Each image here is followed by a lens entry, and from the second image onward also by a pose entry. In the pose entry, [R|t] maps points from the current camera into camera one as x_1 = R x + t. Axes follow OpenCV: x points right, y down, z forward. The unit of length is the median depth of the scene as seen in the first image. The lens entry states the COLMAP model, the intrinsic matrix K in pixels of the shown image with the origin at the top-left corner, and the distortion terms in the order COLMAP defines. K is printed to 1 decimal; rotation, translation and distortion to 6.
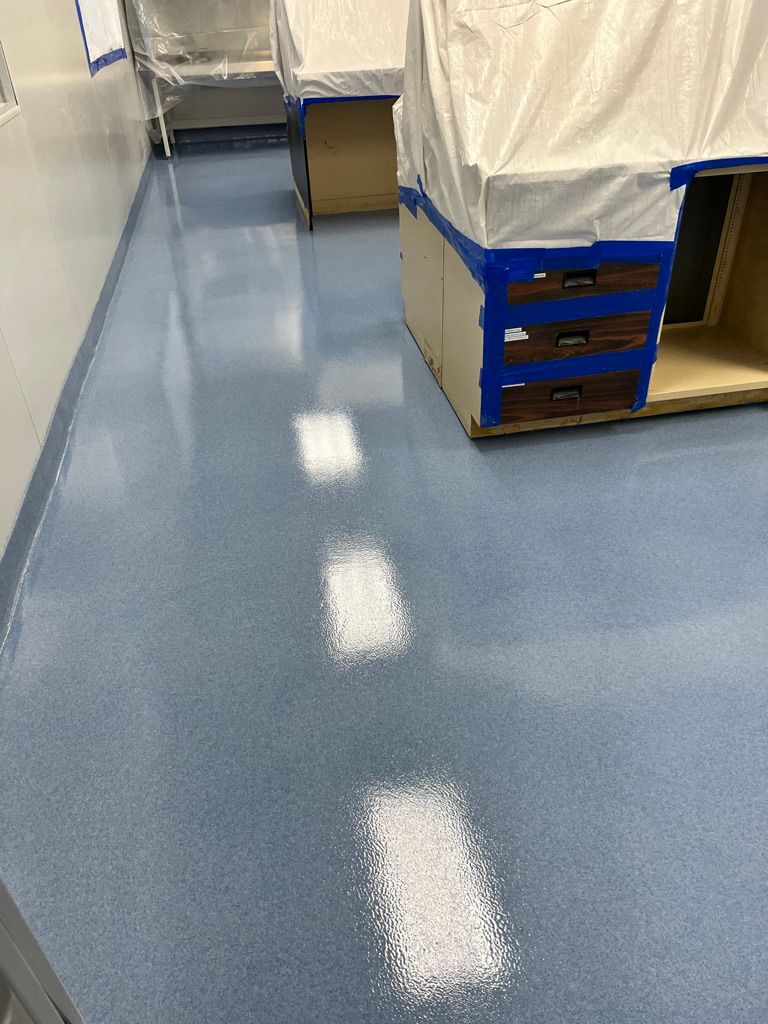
lens RADIAL K [[768.1, 0, 386.9], [0, 768.1, 509.6], [0, 0, 1]] dist [0.045394, -0.051239]
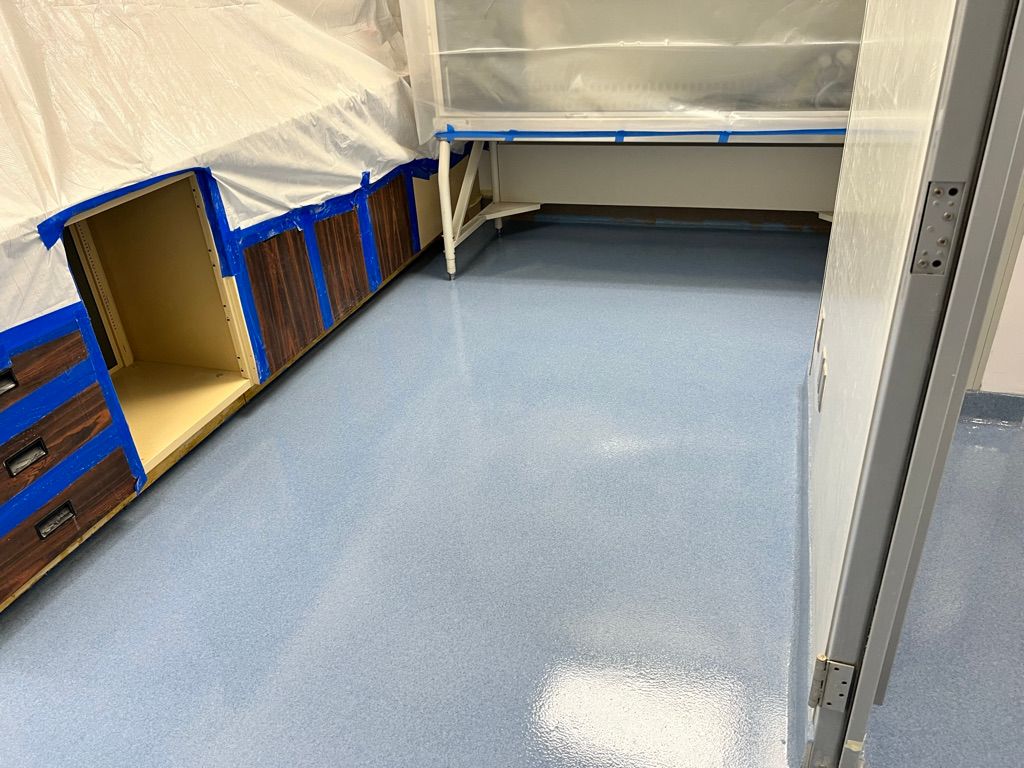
lens RADIAL K [[768.1, 0, 513.7], [0, 768.1, 388.1], [0, 0, 1]] dist [0.045394, -0.051239]
pose [[0.486024, -0.434202, 0.758452, -0.068278], [0.537901, 0.832615, 0.131967, -0.122894], [-0.688799, 0.343833, 0.638228, 0.176852]]
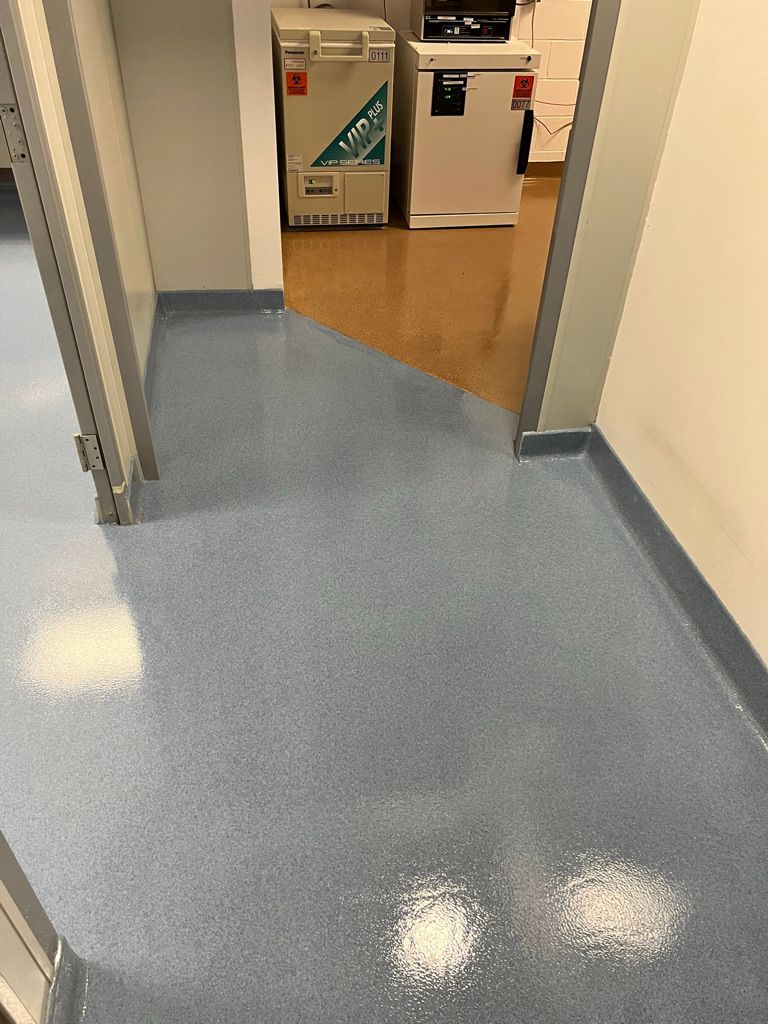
lens RADIAL K [[768.1, 0, 369.5], [0, 768.1, 495.2], [0, 0, 1]] dist [0.045394, -0.051239]
pose [[0.034101, -0.596324, 0.802019, -0.333500], [0.555296, 0.678522, 0.480889, 0.024601], [-0.830953, 0.428959, 0.354275, -0.088864]]
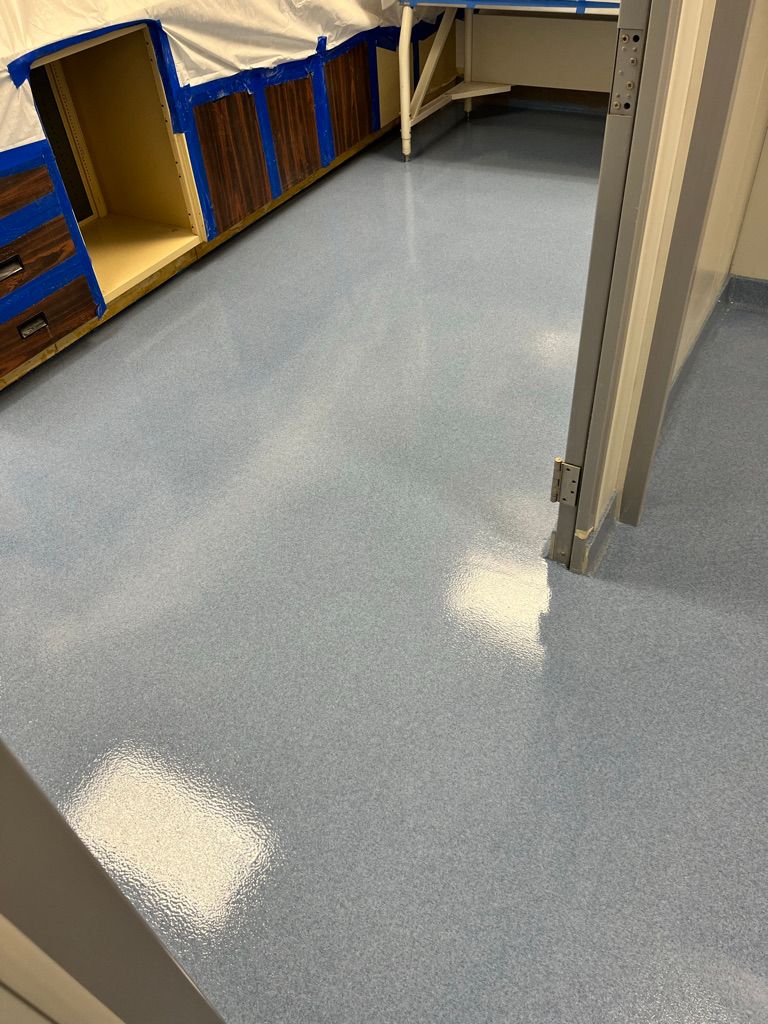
lens RADIAL K [[768.1, 0, 386.0], [0, 768.1, 515.0], [0, 0, 1]] dist [0.045394, -0.051239]
pose [[0.648543, -0.537564, 0.538904, -0.129894], [0.474558, 0.839099, 0.265908, -0.002784], [-0.595137, 0.083288, 0.799297, -0.004826]]
